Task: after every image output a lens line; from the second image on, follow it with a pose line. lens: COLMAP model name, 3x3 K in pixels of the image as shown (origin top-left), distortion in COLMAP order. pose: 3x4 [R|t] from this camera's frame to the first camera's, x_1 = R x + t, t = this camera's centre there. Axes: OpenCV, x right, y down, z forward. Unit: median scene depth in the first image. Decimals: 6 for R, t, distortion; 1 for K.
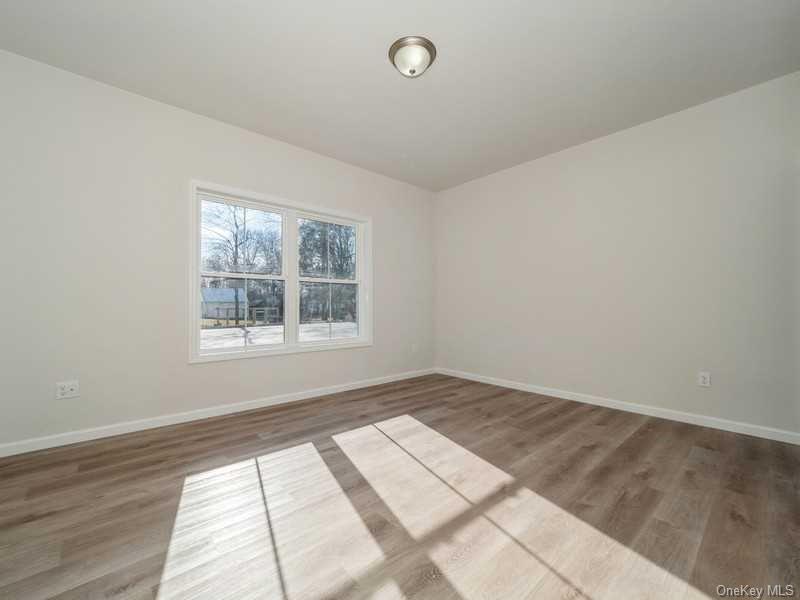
lens RADIAL K [[337.3, 0, 396.5], [0, 337.3, 310.5], [0, 0, 1]] dist [-0.010557, -0.000039]
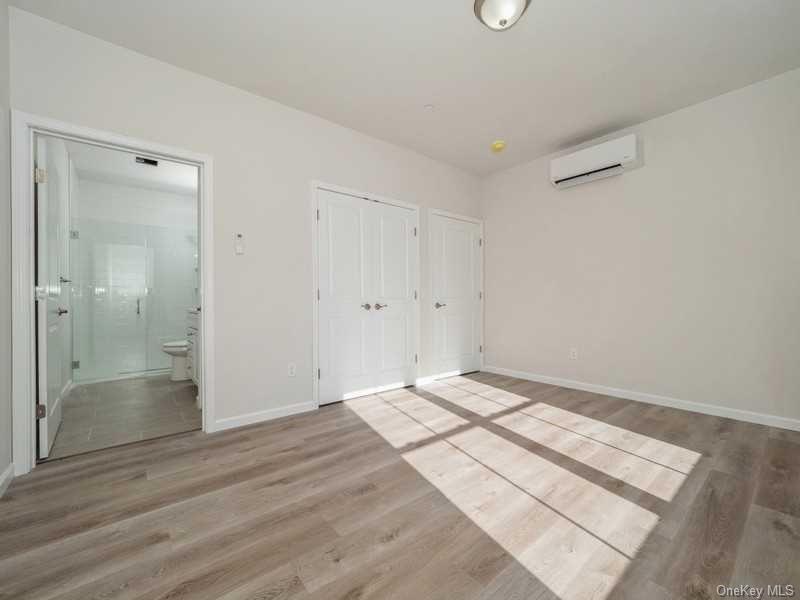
lens RADIAL K [[338.4, 0, 398.5], [0, 338.4, 297.0], [0, 0, 1]] dist [-0.011677, 0.000026]
pose [[-0.999573, 0.005024, 0.028795, 0.251041], [0.005136, 0.999979, 0.003831, -0.023334], [-0.028775, 0.003978, -0.999578, 1.613376]]
